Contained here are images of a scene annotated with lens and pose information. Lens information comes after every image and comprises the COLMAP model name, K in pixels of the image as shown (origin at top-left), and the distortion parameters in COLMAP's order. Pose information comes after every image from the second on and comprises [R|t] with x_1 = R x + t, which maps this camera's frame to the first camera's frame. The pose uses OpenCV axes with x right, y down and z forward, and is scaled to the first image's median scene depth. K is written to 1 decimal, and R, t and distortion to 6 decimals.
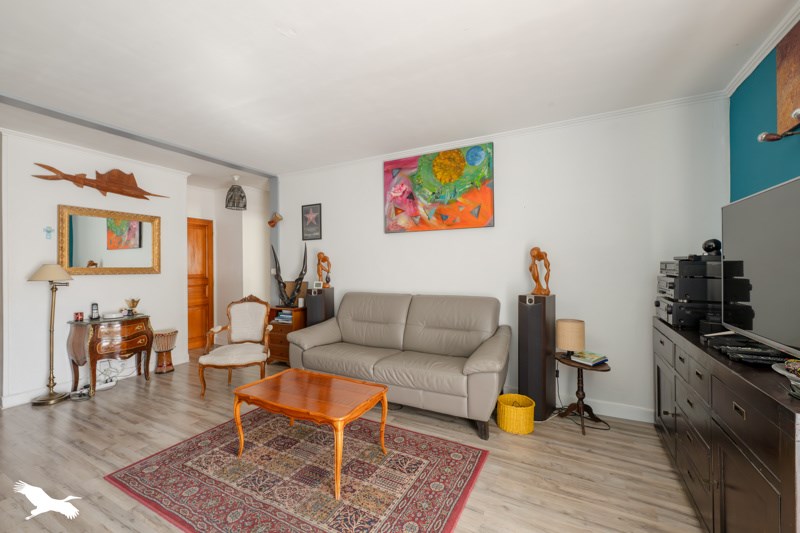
lens RADIAL K [[327.7, 0, 399.4], [0, 327.7, 263.9], [0, 0, 1]] dist [-0.001786, -0.000336]
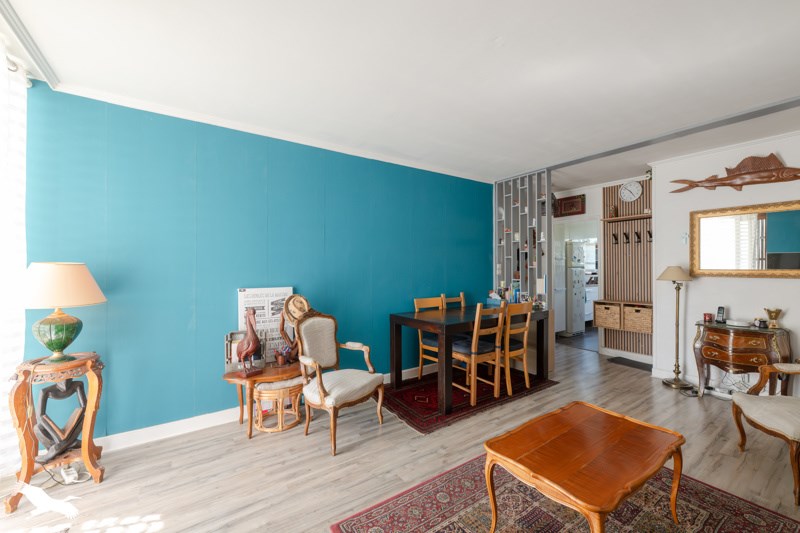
lens RADIAL K [[327.7, 0, 400.3], [0, 327.7, 267.8], [0, 0, 1]] dist [-0.001786, -0.000336]
pose [[-0.462423, 0.006055, -0.886639, 0.376617], [0.009939, 0.999949, 0.001645, -0.005500], [0.886604, -0.008051, -0.462460, 0.645049]]
